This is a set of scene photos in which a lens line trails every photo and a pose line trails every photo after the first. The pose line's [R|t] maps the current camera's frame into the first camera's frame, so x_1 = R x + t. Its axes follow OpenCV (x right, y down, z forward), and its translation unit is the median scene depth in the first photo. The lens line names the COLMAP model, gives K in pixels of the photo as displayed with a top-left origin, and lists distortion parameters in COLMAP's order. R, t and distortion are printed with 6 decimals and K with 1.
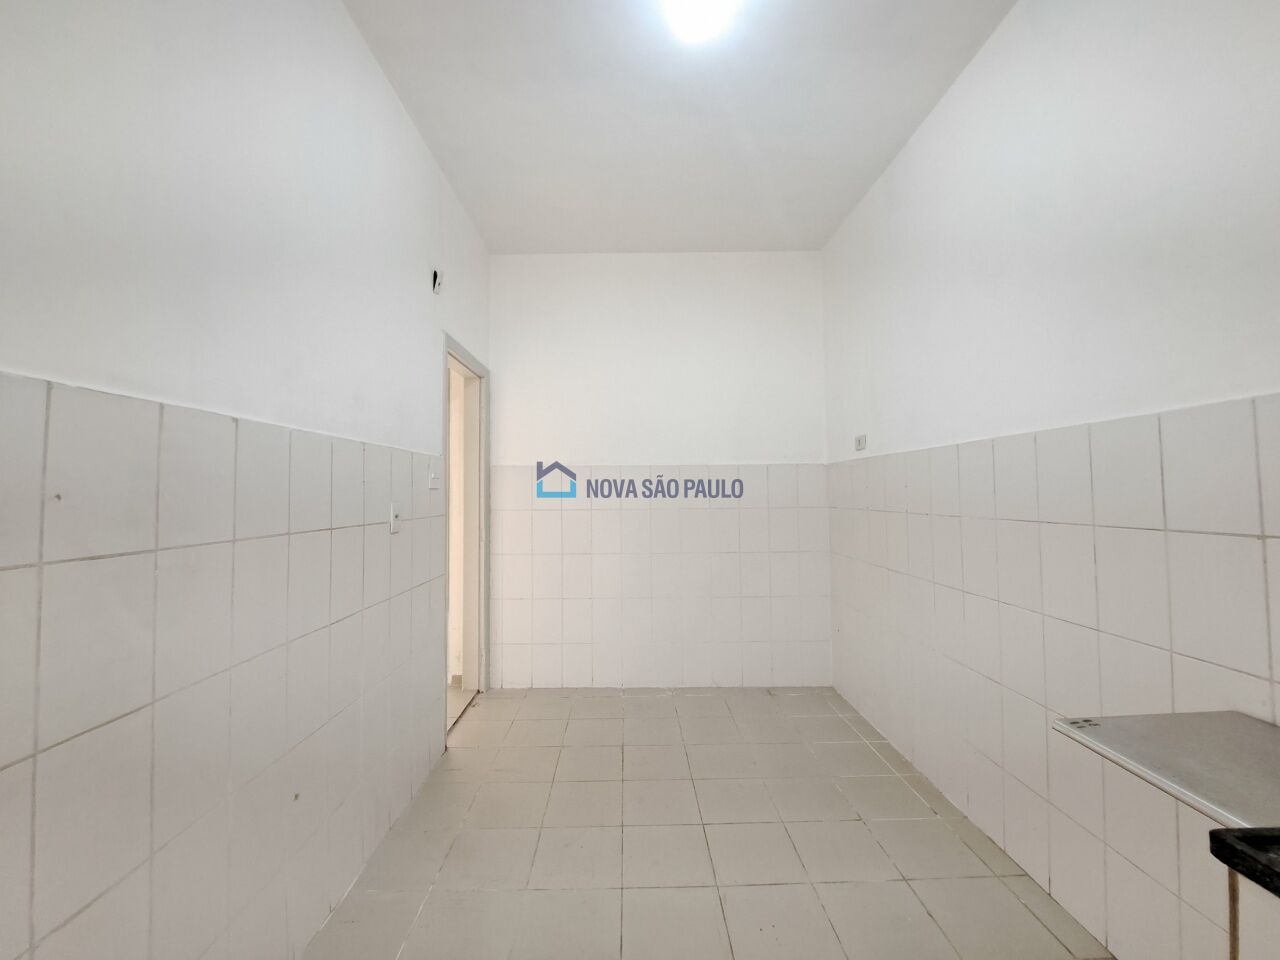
lens RADIAL K [[507.1, 0, 633.7], [0, 507.1, 471.1], [0, 0, 1]] dist [-0.013975, 0.000075]
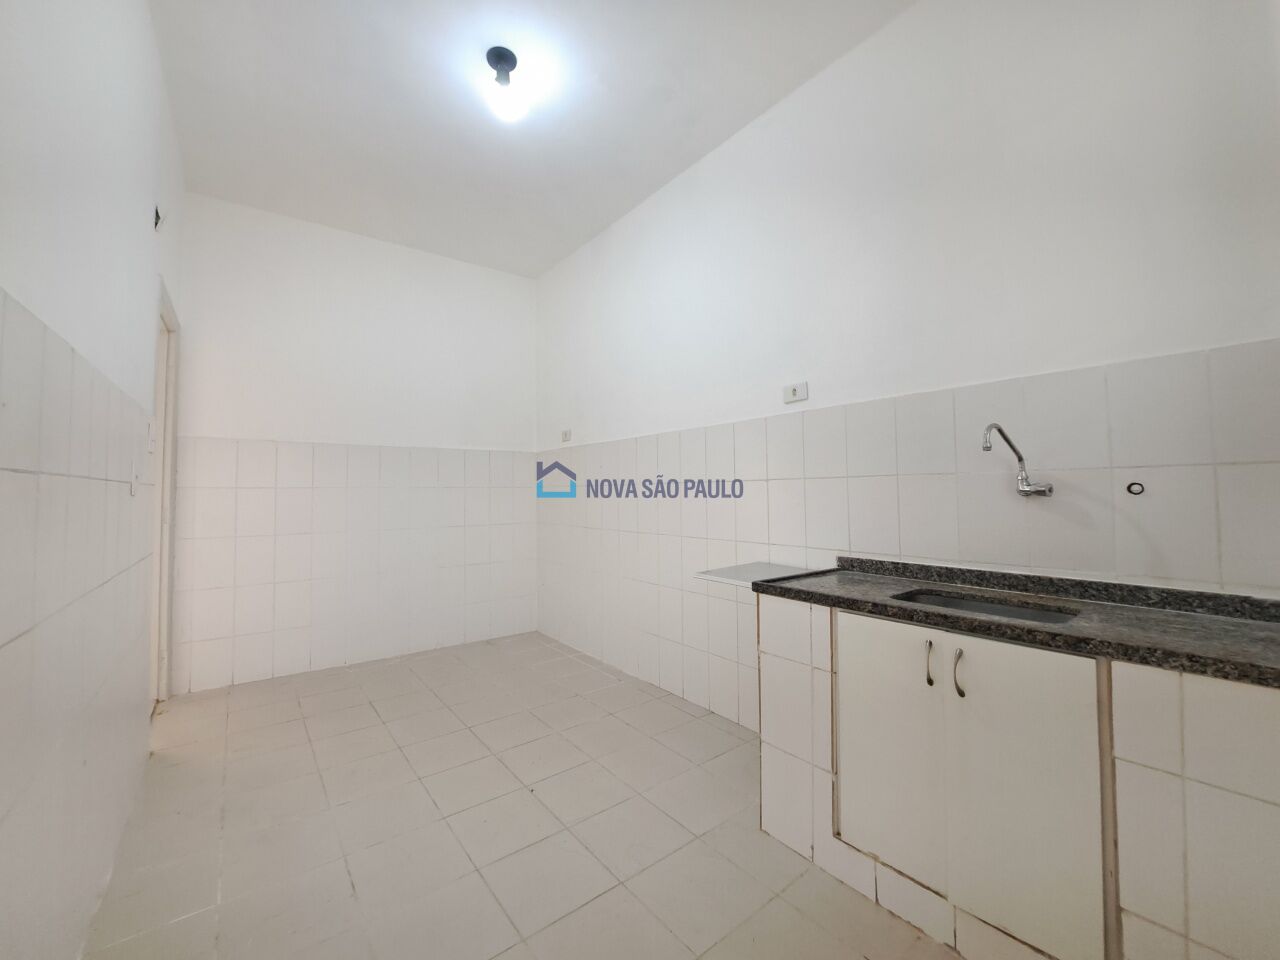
lens RADIAL K [[508.3, 0, 634.4], [0, 508.3, 471.3], [0, 0, 1]] dist [-0.015318, -0.000474]
pose [[0.797235, 0.024891, 0.603156, -0.183334], [-0.024211, 0.999664, -0.009253, 0.040009], [-0.603184, -0.007226, 0.797570, -0.144882]]
